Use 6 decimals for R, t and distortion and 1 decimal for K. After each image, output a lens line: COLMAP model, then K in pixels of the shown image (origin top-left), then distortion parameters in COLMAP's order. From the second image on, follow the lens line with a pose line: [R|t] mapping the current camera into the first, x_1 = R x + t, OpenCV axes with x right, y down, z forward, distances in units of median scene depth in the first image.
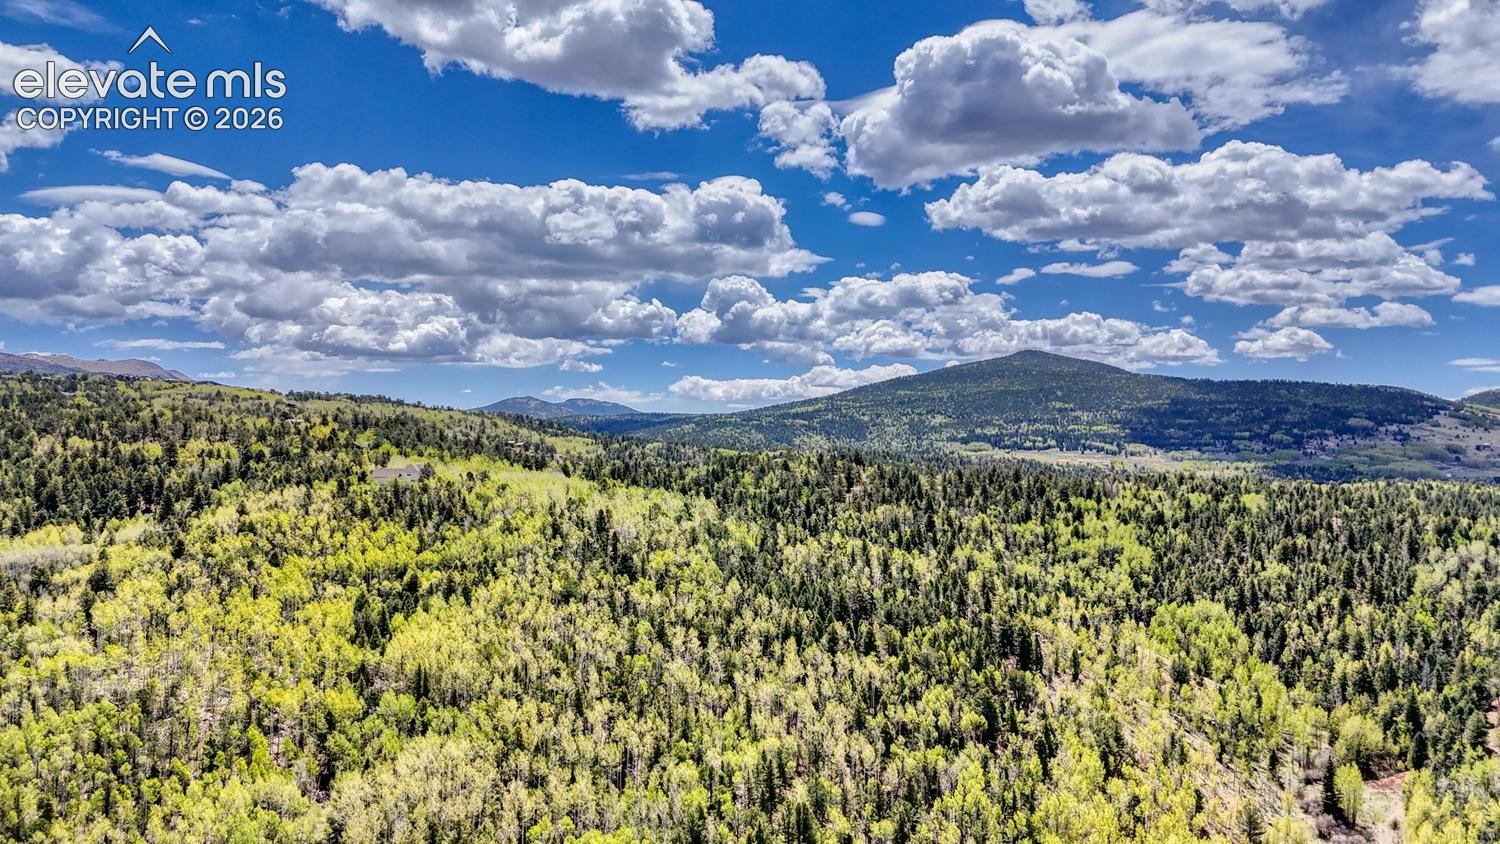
lens RADIAL K [[1119.0, 0, 742.5], [0, 1119.0, 415.8], [0, 0, 1]] dist [0.065061, -0.050925]
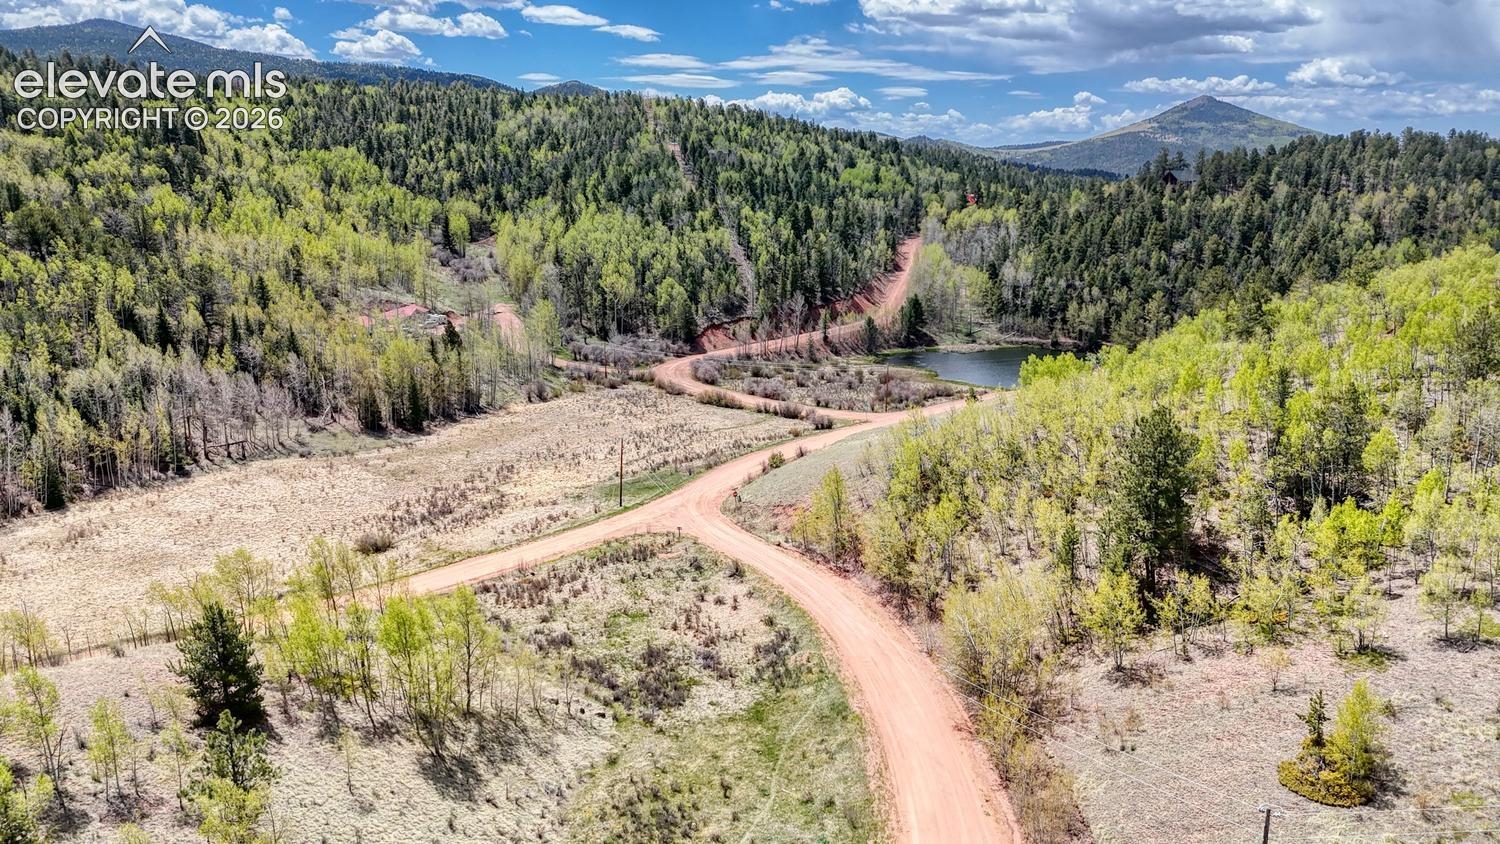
lens RADIAL K [[1119.0, 0, 752.2], [0, 1119.0, 429.6], [0, 0, 1]] dist [0.065061, -0.050925]
pose [[0.732232, -0.169331, 0.659669, -0.088894], [-0.007220, 0.966614, 0.256136, 0.133279], [-0.681017, -0.192314, 0.706563, -0.150707]]
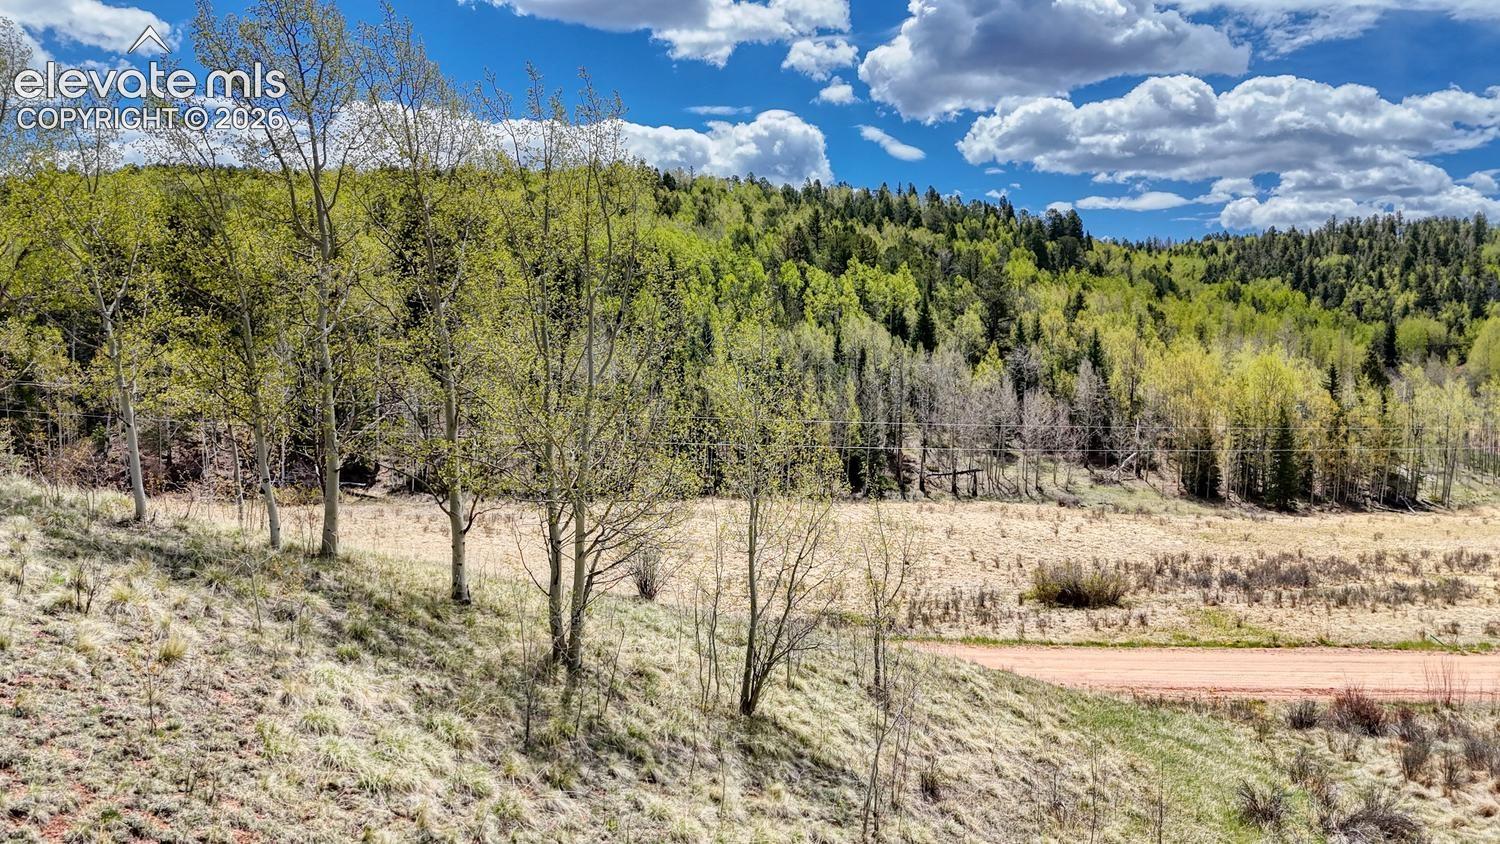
lens RADIAL K [[1119.0, 0, 746.7], [0, 1119.0, 420.7], [0, 0, 1]] dist [0.065061, -0.050925]
pose [[0.999447, -0.000220, -0.033244, -0.002051], [0.002081, 0.998432, 0.055946, 0.214390], [0.033180, -0.055985, 0.997880, 0.002599]]
